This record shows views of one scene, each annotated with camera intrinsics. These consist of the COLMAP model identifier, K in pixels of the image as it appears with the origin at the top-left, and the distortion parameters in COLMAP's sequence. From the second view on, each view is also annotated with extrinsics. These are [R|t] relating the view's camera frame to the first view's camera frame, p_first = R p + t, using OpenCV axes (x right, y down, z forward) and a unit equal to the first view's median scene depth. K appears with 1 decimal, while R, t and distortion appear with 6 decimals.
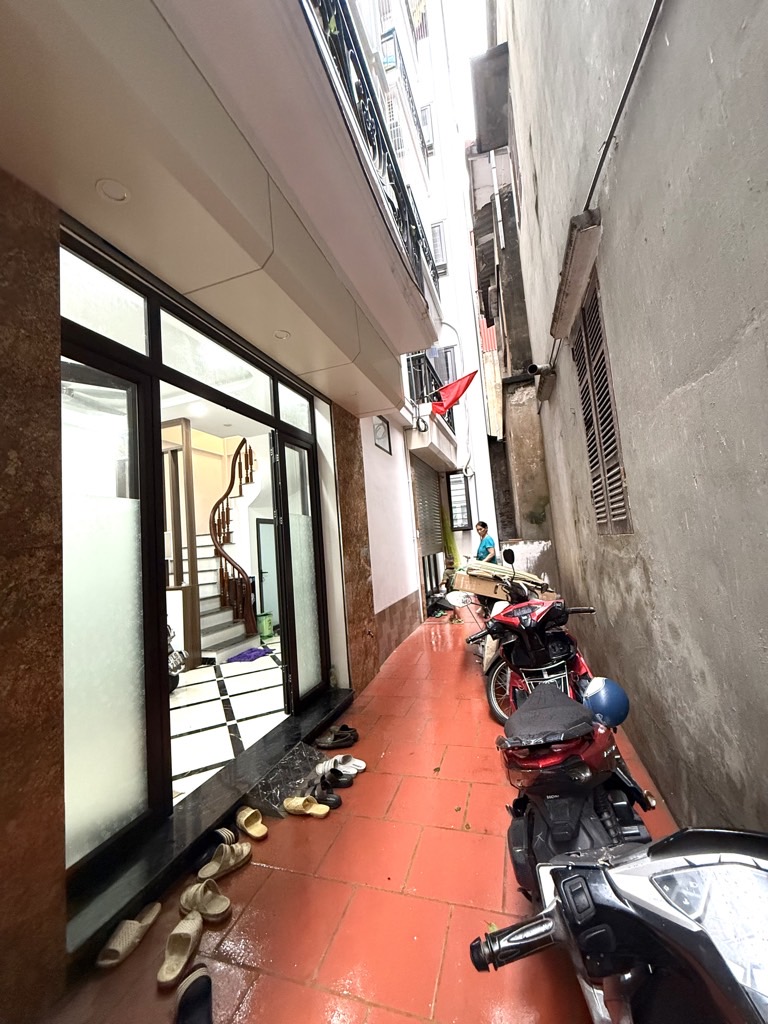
lens RADIAL K [[405.7, 0, 384.1], [0, 405.7, 508.7], [0, 0, 1]] dist [-0.002571, 0.000445]
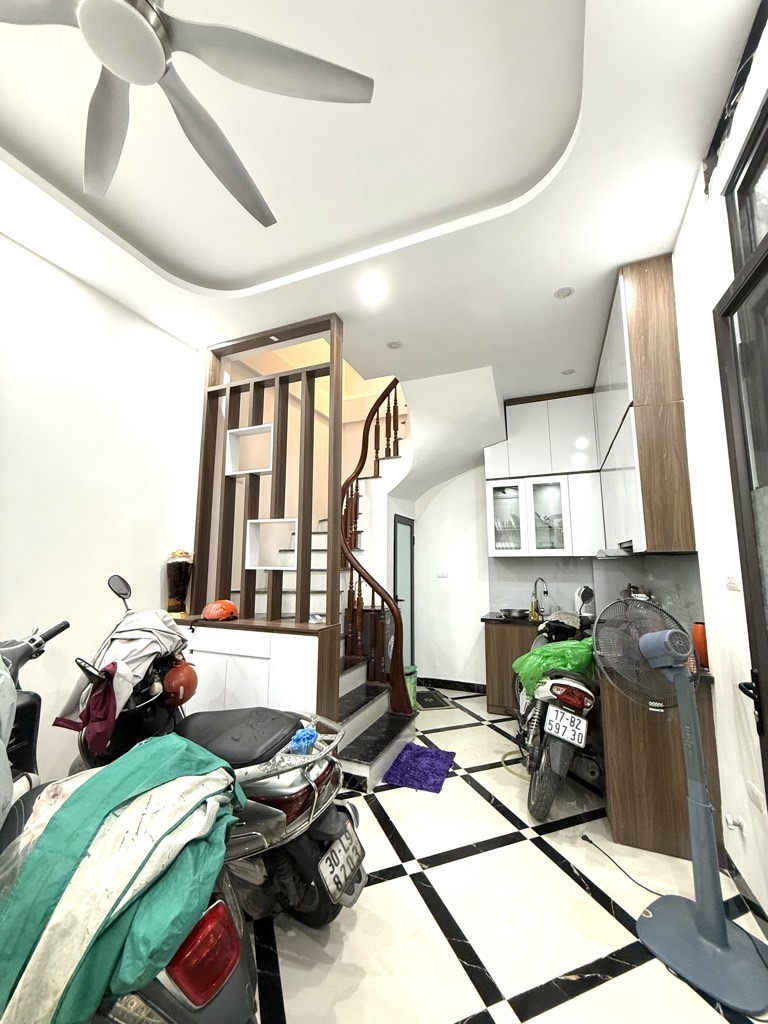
lens RADIAL K [[405.7, 0, 385.0], [0, 405.7, 512.9], [0, 0, 1]] dist [-0.002571, 0.000445]
pose [[0.992651, 0.074627, -0.095264, -0.280805], [-0.078007, 0.996431, -0.032252, 0.045387], [0.092517, 0.039447, 0.994929, 0.376137]]
